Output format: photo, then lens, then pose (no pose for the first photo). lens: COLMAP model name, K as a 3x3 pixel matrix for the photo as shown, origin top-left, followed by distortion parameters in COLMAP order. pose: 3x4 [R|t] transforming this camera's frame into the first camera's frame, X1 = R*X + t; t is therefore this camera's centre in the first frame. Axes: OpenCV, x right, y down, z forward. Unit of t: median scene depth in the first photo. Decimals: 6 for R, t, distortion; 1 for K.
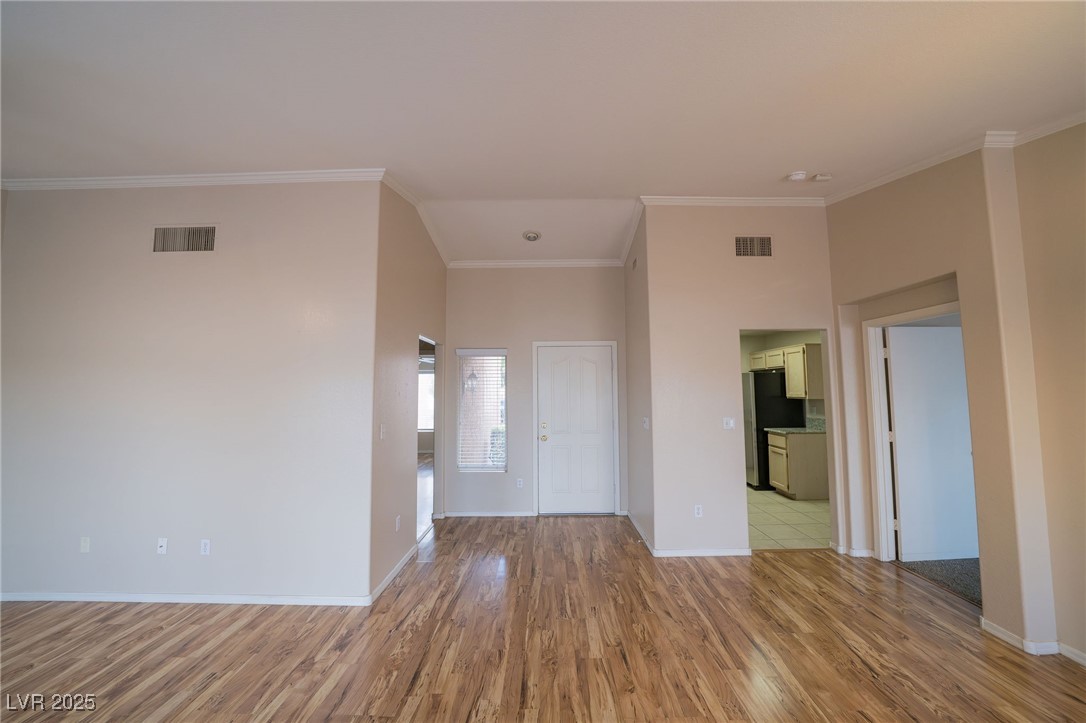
lens RADIAL K [[378.1, 0, 543.5], [0, 378.1, 361.6], [0, 0, 1]] dist [-0.026011, 0.002712]
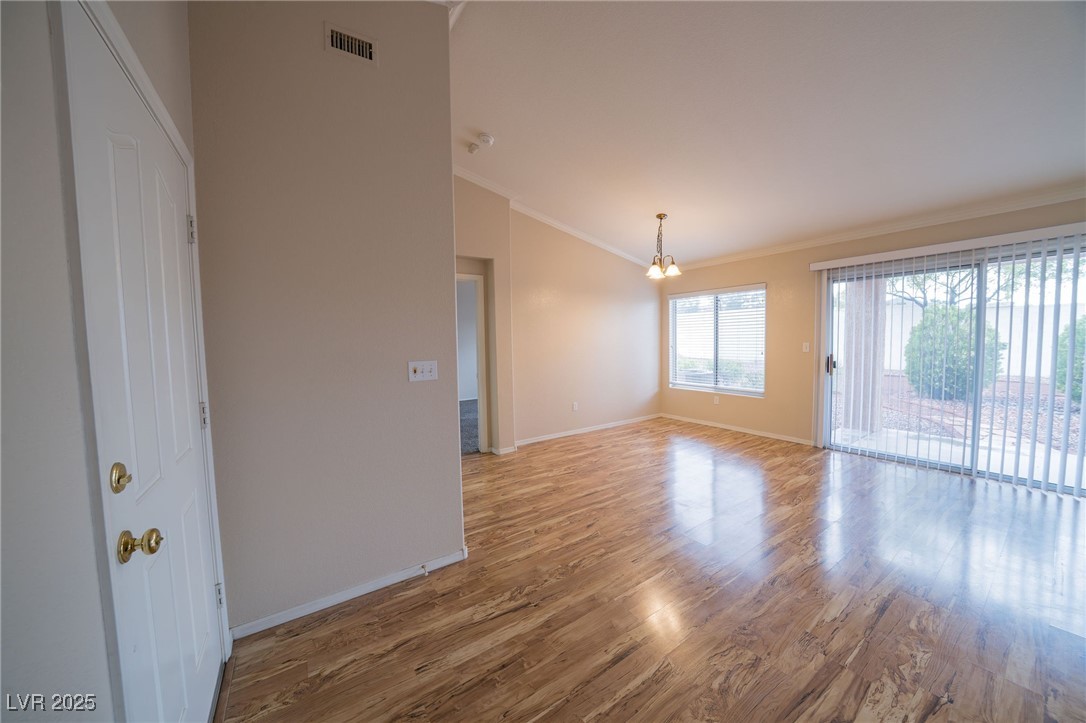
lens RADIAL K [[378.1, 0, 545.3], [0, 378.1, 361.5], [0, 0, 1]] dist [-0.026011, 0.002712]
pose [[-0.572585, -0.030121, 0.819292, -0.454662], [-0.035035, 0.999311, 0.012254, 0.190885], [-0.819097, -0.021688, -0.573246, 1.697479]]
